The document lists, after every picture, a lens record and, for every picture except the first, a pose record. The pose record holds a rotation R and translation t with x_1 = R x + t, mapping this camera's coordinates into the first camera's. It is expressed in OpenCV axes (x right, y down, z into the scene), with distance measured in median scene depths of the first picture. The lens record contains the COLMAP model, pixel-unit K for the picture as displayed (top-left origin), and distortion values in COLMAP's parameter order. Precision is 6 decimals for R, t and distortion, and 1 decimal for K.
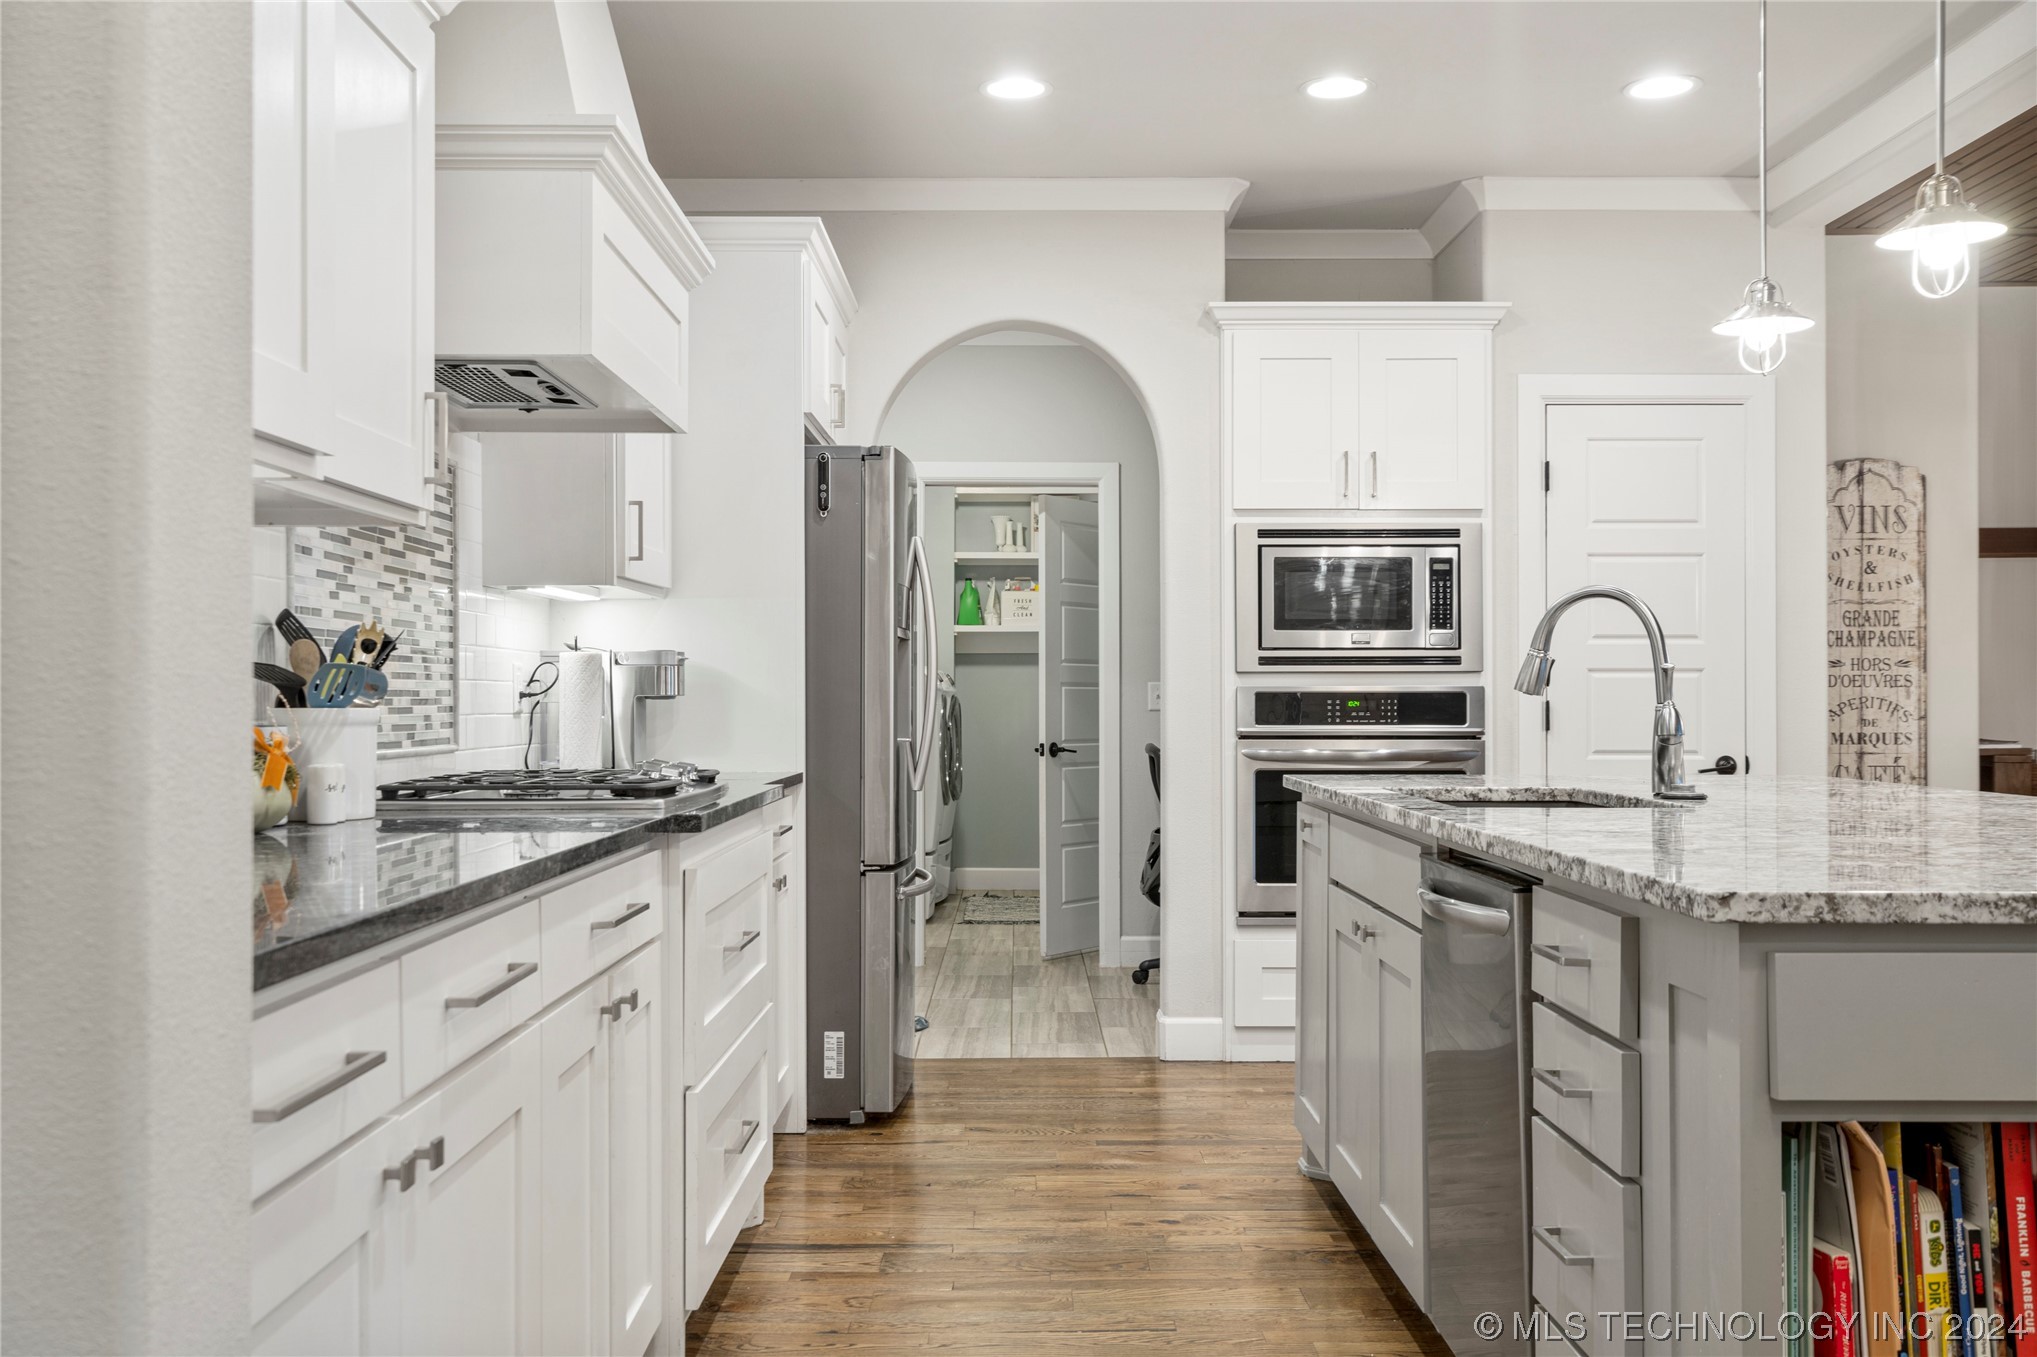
lens RADIAL K [[1915.1, 0, 1018.4], [0, 1915.1, 682.8], [0, 0, 1]] dist [0.071984, 0.000000]
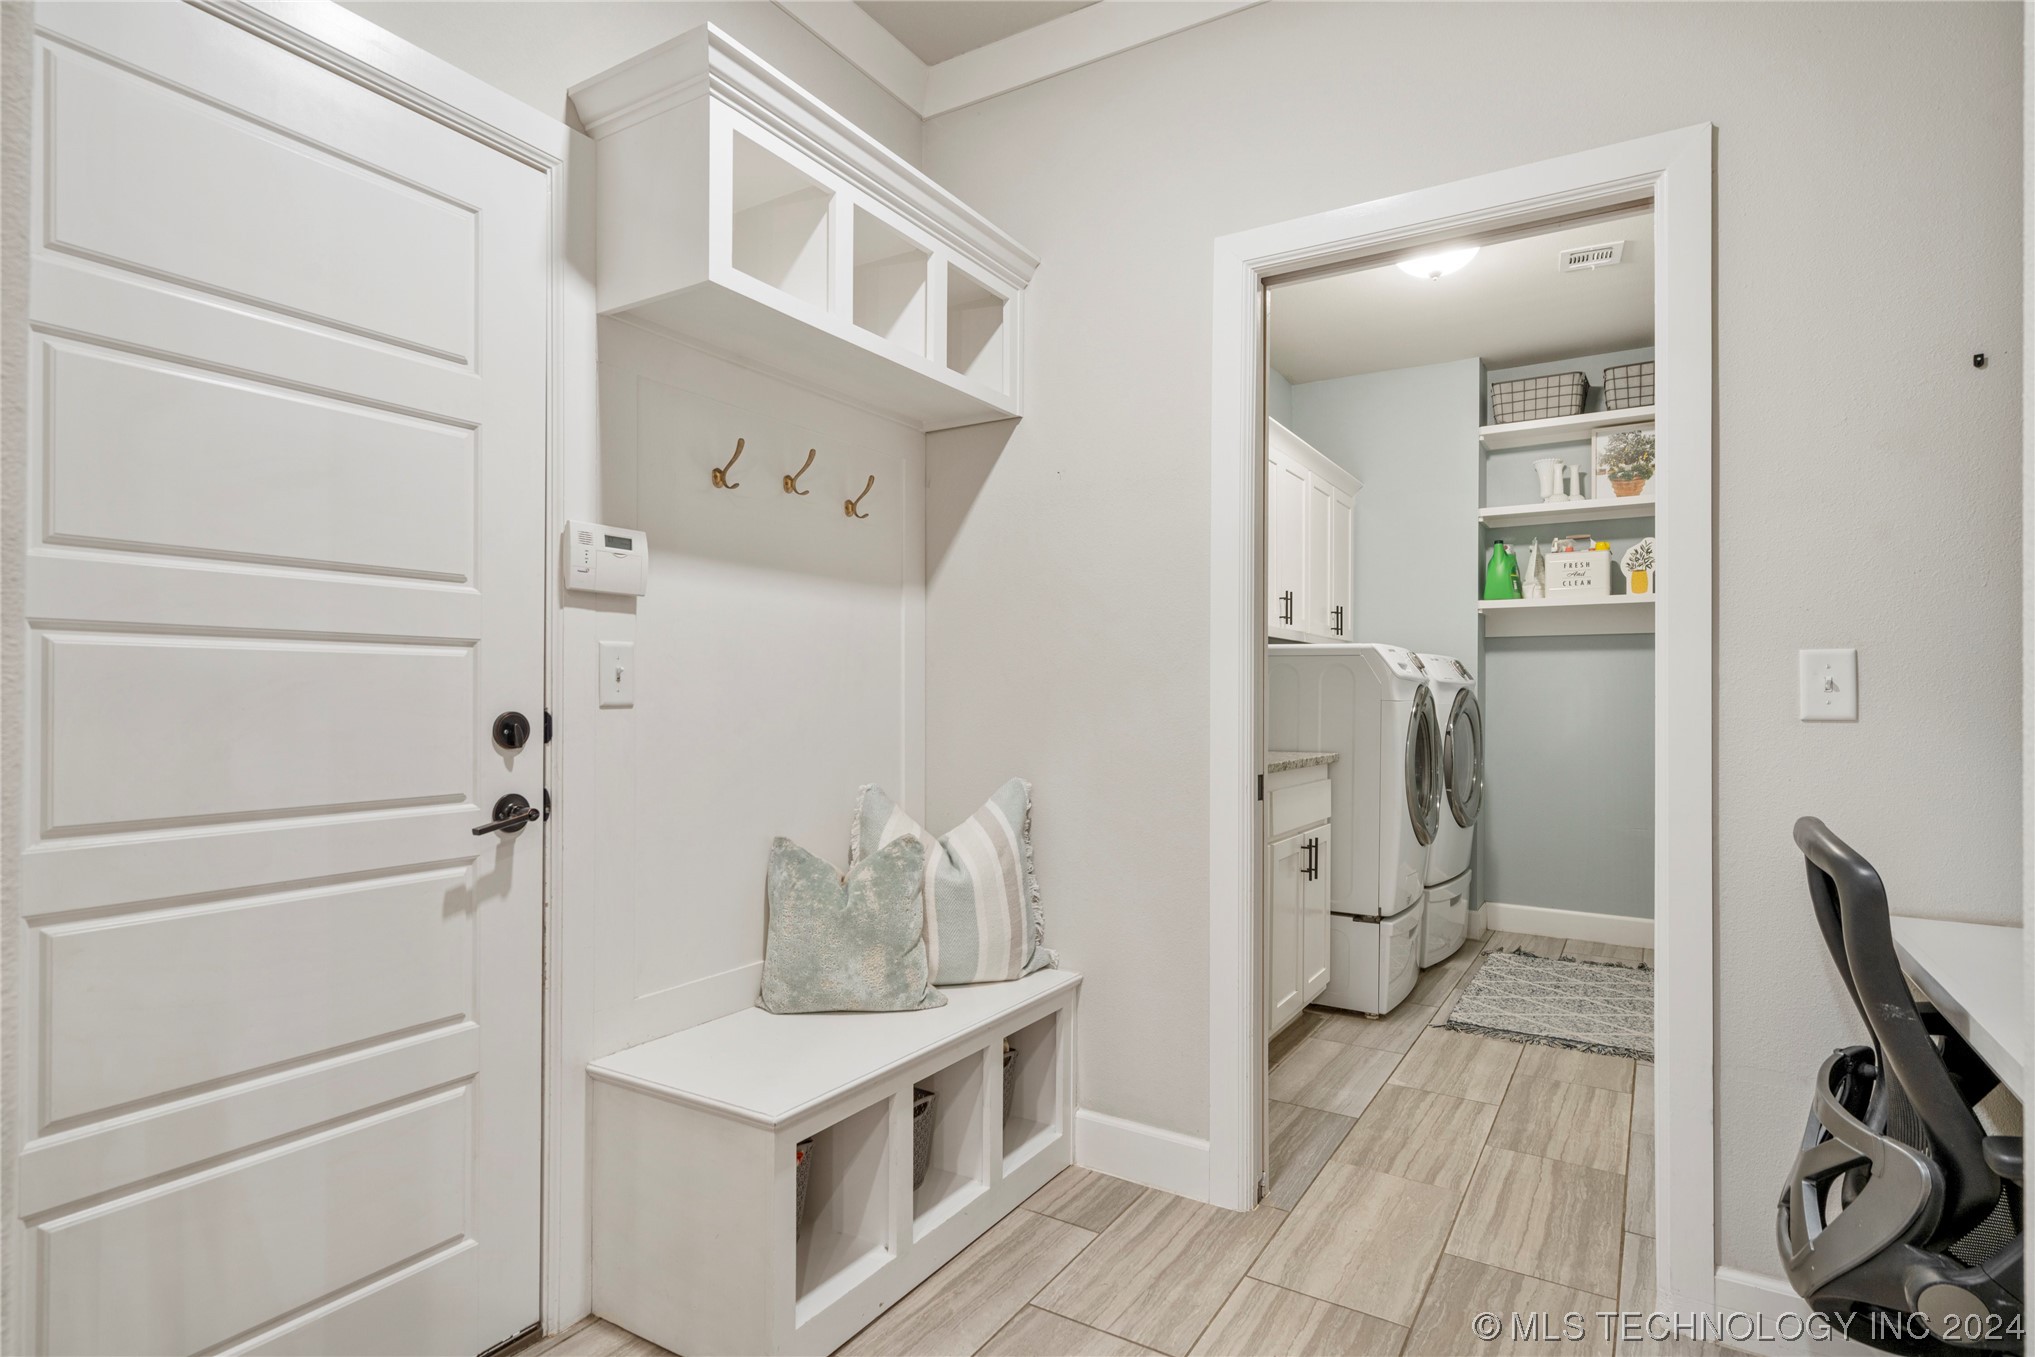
lens RADIAL K [[1042.1, 0, 1012.1], [0, 1042.1, 681.7], [0, 0, 1]] dist [0.005061, 0.000558]
pose [[0.848015, -0.008567, -0.529902, 0.031288], [0.003086, 0.999932, -0.011228, 0.007594], [0.529963, 0.007886, 0.847984, 0.528986]]
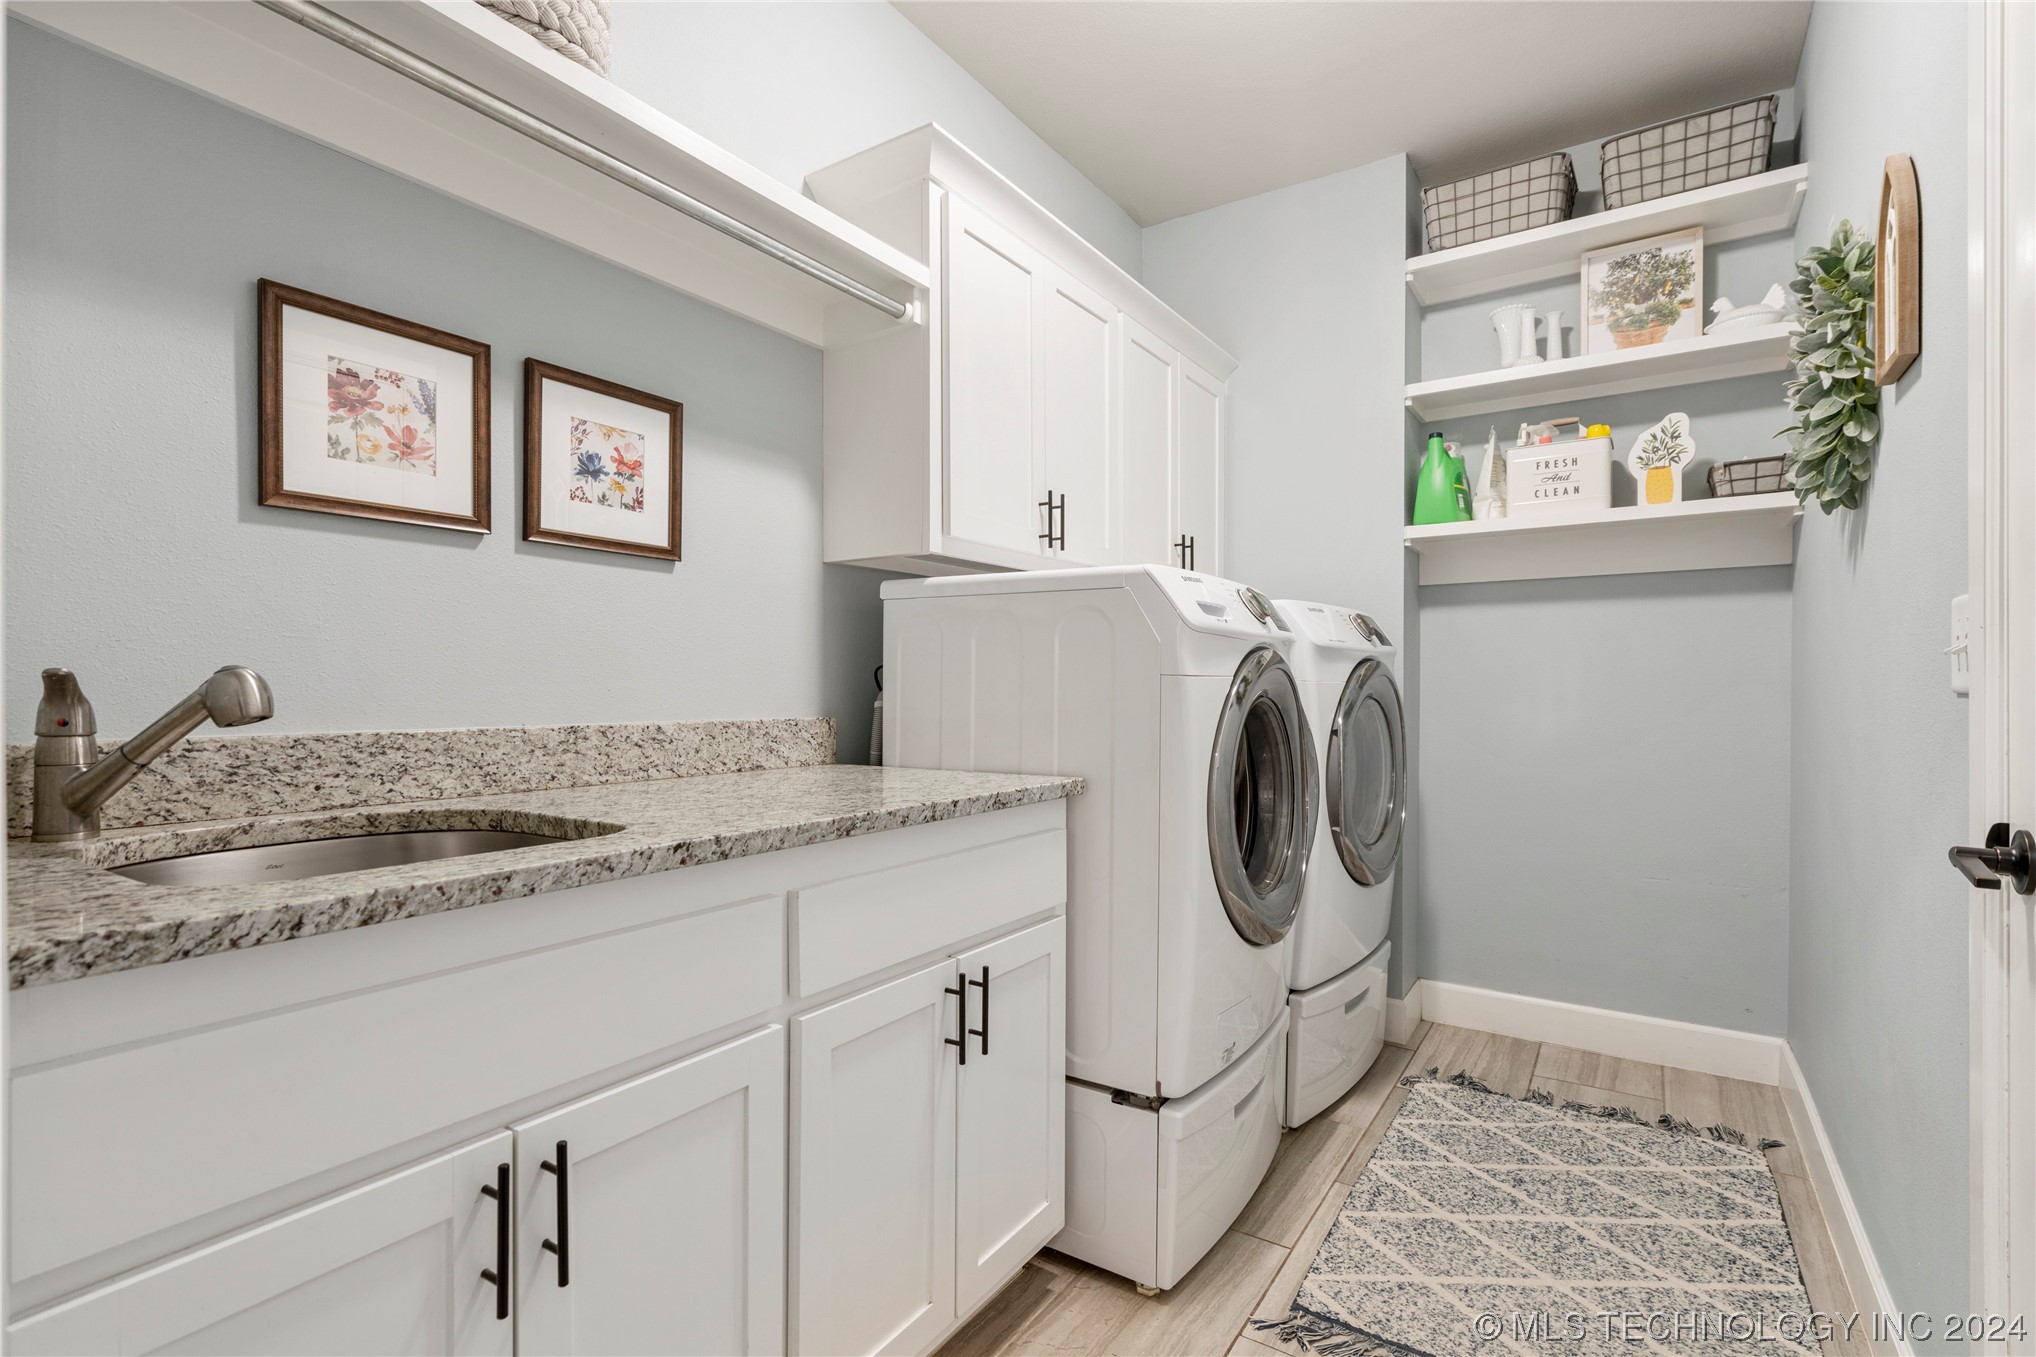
lens RADIAL K [[939.4, 0, 1016.0], [0, 939.4, 685.4], [0, 0, 1]] dist [0.000715, -0.000223]
pose [[0.830370, -0.006221, -0.557177, 0.020561], [0.009063, 0.999956, 0.002342, 0.011189], [0.557138, -0.006995, 0.830390, 0.726203]]
